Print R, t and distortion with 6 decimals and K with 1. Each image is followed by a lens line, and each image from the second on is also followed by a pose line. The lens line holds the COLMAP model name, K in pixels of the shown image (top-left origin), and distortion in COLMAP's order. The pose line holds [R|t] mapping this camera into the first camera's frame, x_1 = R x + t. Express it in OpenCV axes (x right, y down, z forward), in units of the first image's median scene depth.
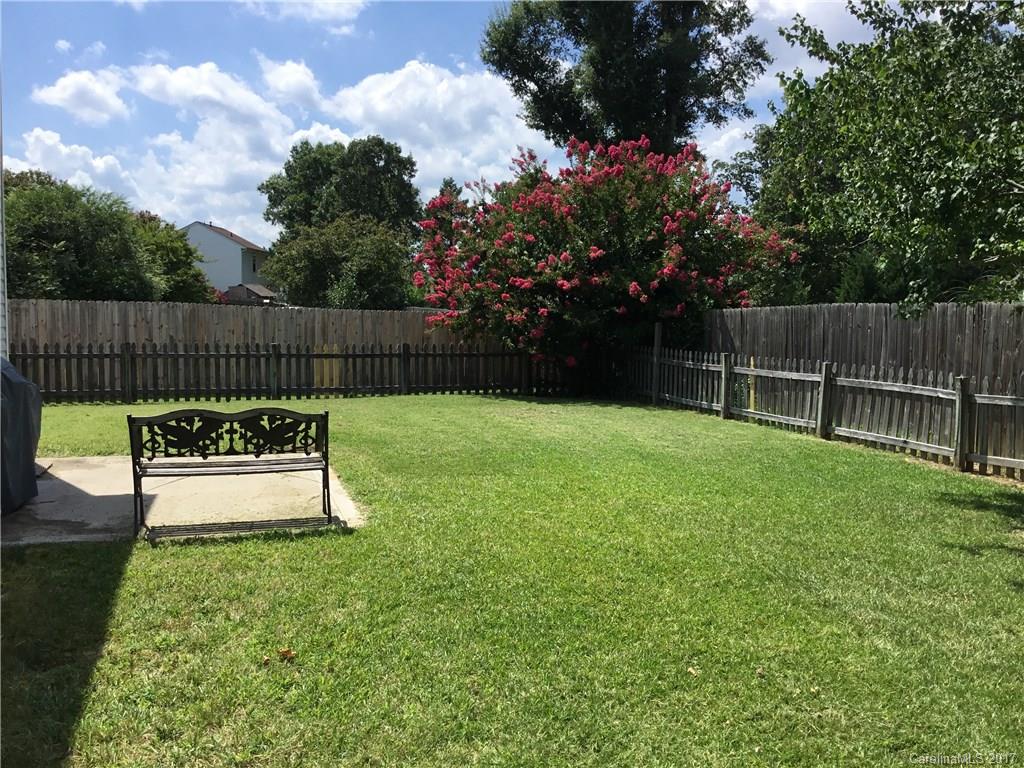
lens RADIAL K [[932.2, 0, 521.1], [0, 932.2, 390.5], [0, 0, 1]] dist [0.132105, -0.310694]
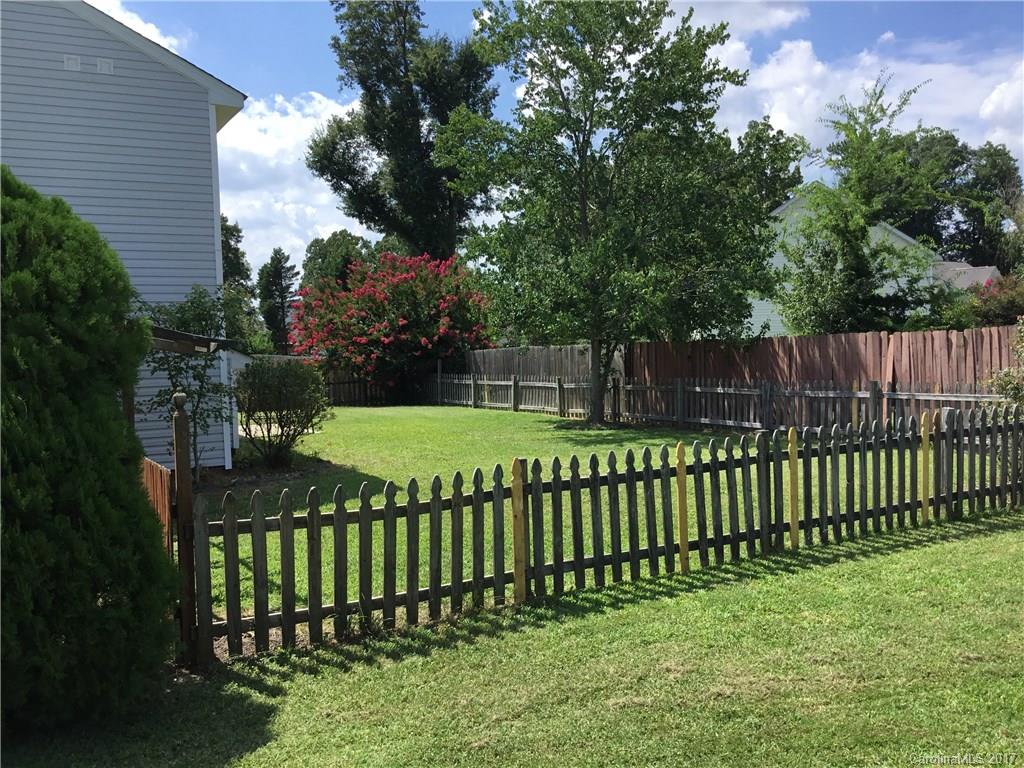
lens RADIAL K [[932.2, 0, 521.1], [0, 932.2, 390.5], [0, 0, 1]] dist [0.132105, -0.310694]
pose [[0.979236, -0.049483, 0.196590, -0.045667], [0.057435, 0.997737, -0.034952, 0.048955], [-0.194415, 0.045518, 0.979863, -0.657099]]
